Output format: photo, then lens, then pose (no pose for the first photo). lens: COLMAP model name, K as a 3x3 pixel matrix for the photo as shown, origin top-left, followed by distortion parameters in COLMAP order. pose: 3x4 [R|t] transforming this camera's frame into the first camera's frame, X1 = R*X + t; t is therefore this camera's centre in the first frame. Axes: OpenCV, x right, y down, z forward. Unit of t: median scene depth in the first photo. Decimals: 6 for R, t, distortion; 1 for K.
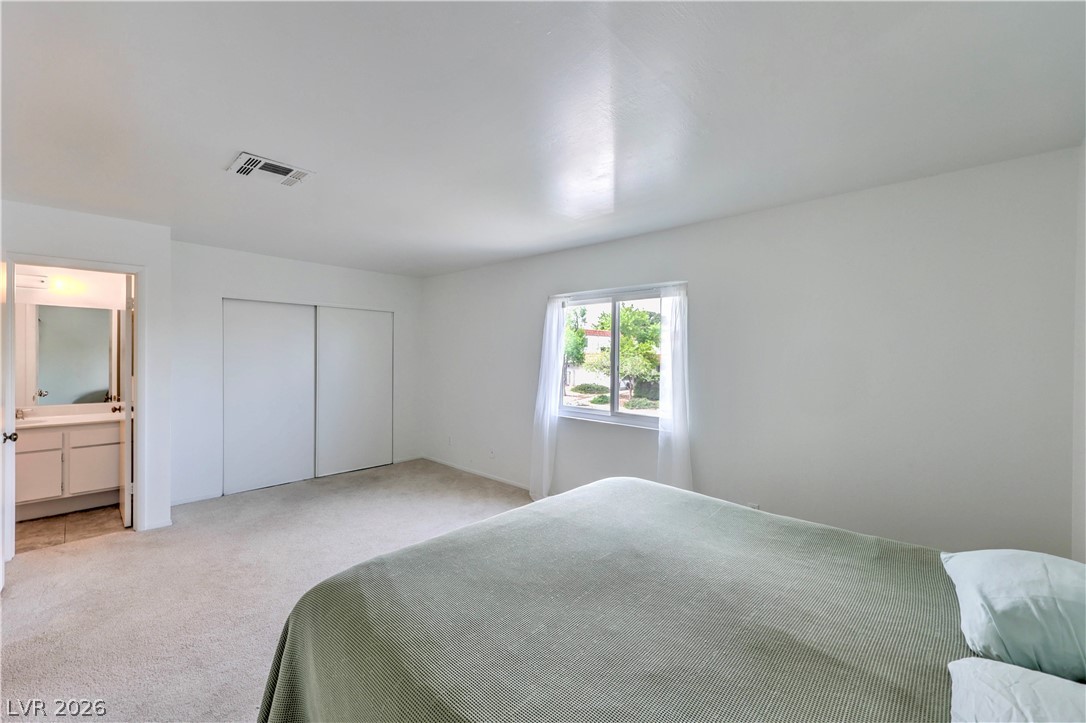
lens RADIAL K [[434.0, 0, 543.0], [0, 434.0, 361.5], [0, 0, 1]] dist [0.001779, 0.000403]
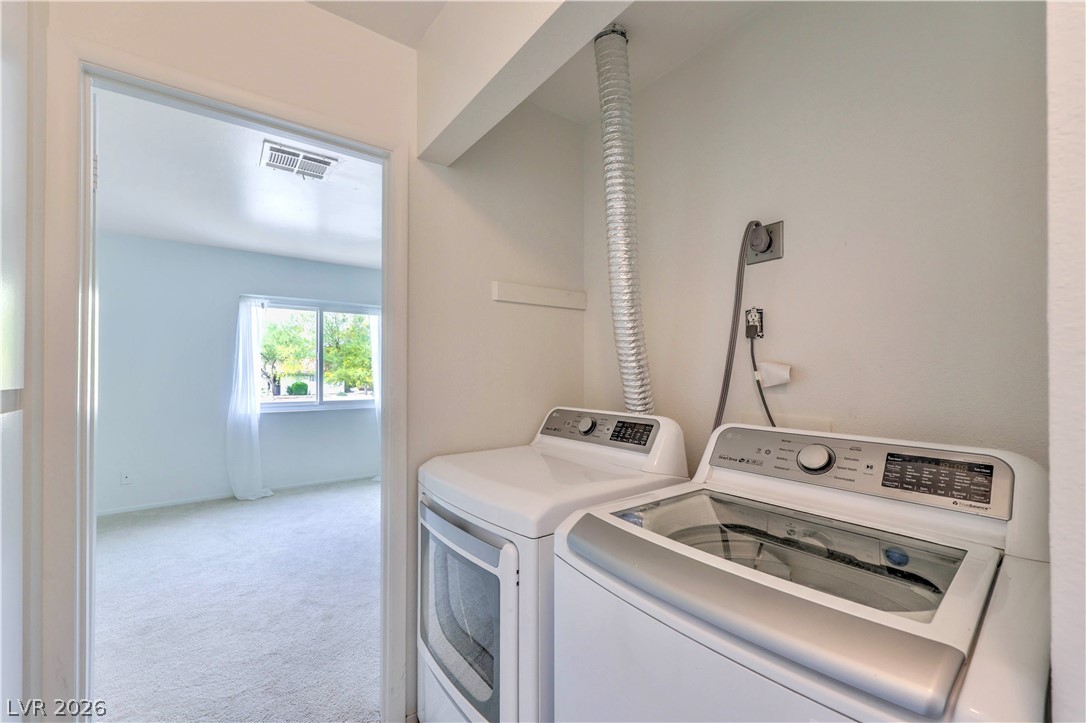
lens RADIAL K [[450.6, 0, 544.8], [0, 450.6, 371.2], [0, 0, 1]] dist [0.000297, 0.000216]
pose [[0.170064, -0.006082, 0.985414, -0.918771], [0.016187, 0.999863, 0.003378, 0.035714], [-0.985300, 0.015376, 0.170139, 0.150618]]
